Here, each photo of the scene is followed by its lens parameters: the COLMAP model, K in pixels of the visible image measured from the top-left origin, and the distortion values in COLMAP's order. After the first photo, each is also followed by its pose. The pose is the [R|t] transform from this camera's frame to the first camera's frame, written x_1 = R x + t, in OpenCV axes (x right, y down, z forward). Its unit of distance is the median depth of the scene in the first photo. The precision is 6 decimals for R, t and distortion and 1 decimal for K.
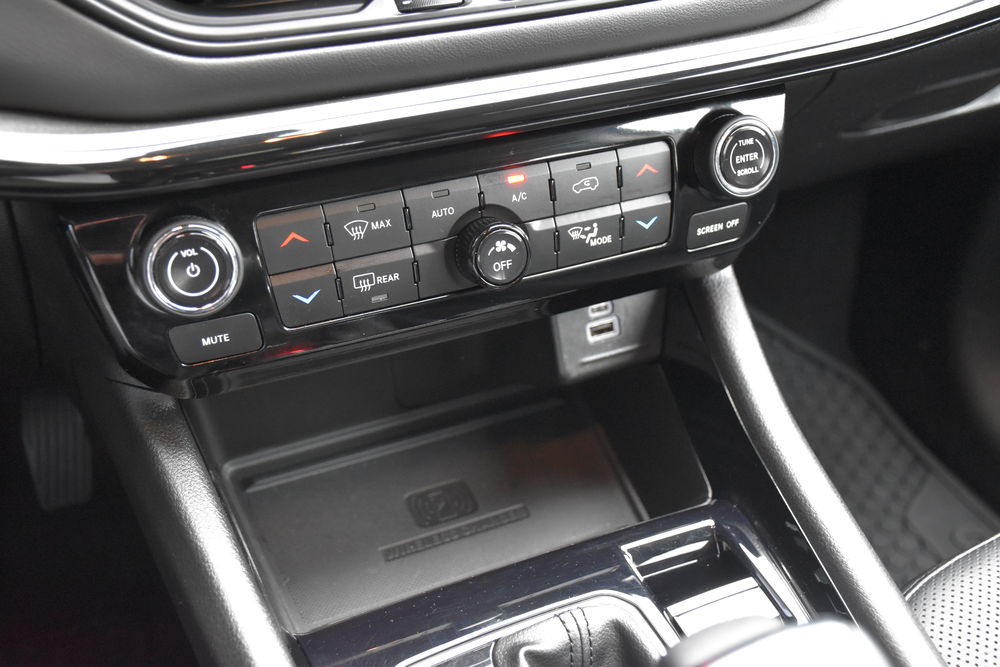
lens RADIAL K [[1123.5, 0, 499.7], [0, 1123.5, 334.8], [0, 0, 1]] dist [-0.034205, 0.000000]
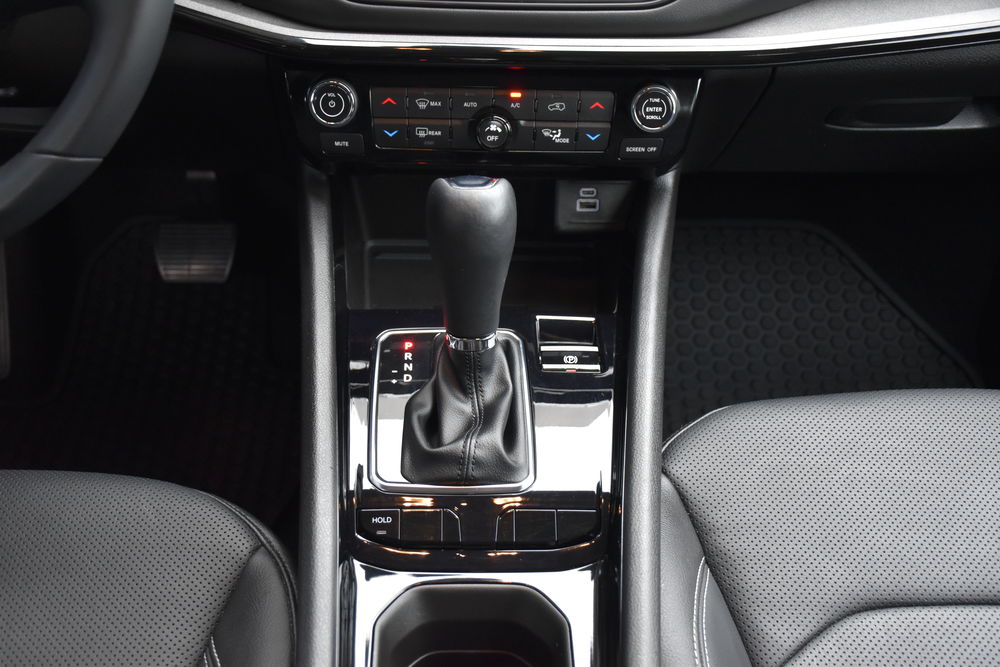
lens RADIAL K [[1309.1, 0, 500.1], [0, 1309.1, 332.9], [0, 0, 1]] dist [0.016310, 0.000000]
pose [[0.908412, 0.239798, -0.342467, 0.810600], [-0.240786, 0.969740, 0.040323, 0.155683], [0.341773, 0.045832, 0.938664, -0.986015]]
